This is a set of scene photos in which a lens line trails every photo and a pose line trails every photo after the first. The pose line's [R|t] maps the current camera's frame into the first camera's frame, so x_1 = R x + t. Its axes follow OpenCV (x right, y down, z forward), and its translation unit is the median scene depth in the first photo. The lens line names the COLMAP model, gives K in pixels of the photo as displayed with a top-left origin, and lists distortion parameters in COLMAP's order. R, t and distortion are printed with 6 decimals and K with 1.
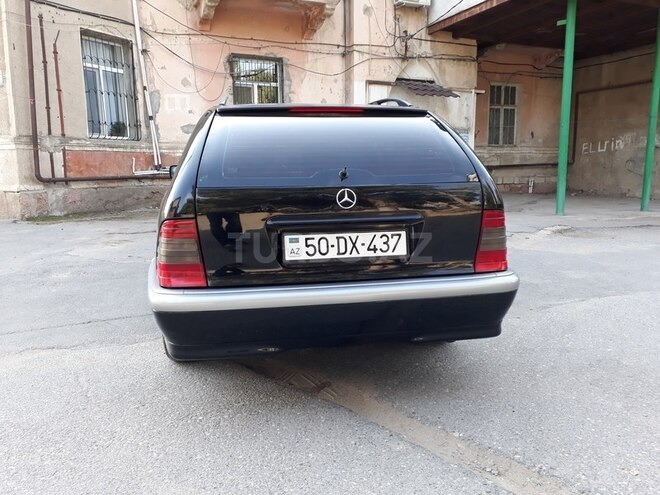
lens RADIAL K [[532.5, 0, 330.0], [0, 532.5, 247.5], [0, 0, 1]] dist [0.037857, -0.036125]
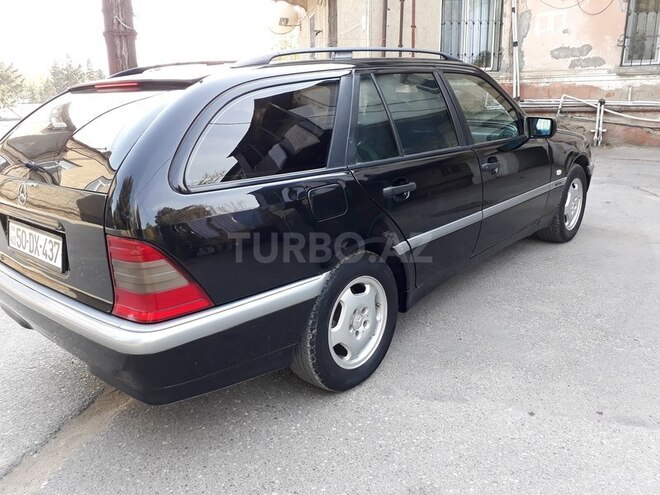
lens RADIAL K [[532.5, 0, 330.0], [0, 532.5, 247.5], [0, 0, 1]] dist [0.037857, -0.036125]
pose [[0.608374, 0.214396, -0.764144, 0.239817], [-0.100597, 0.975887, 0.193714, -0.051457], [0.787249, -0.040980, 0.615272, 0.185735]]
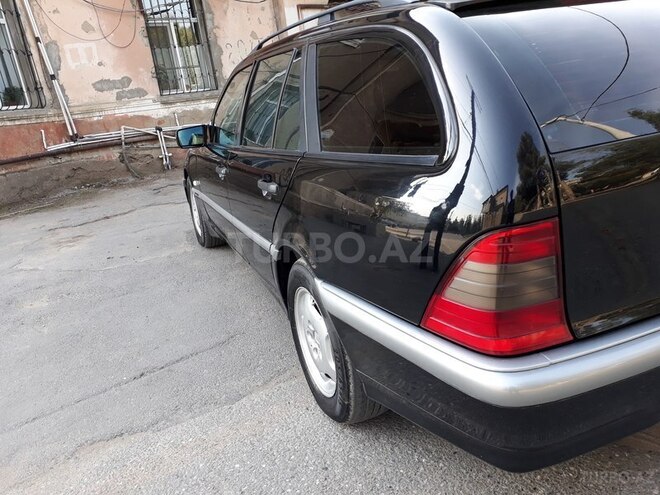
lens RADIAL K [[532.5, 0, 330.0], [0, 532.5, 247.5], [0, 0, 1]] dist [0.037857, -0.036125]
pose [[0.970333, -0.173363, 0.168519, -0.111467], [0.154218, 0.980621, 0.120824, -0.024378], [-0.186200, -0.091250, 0.978265, 0.110212]]
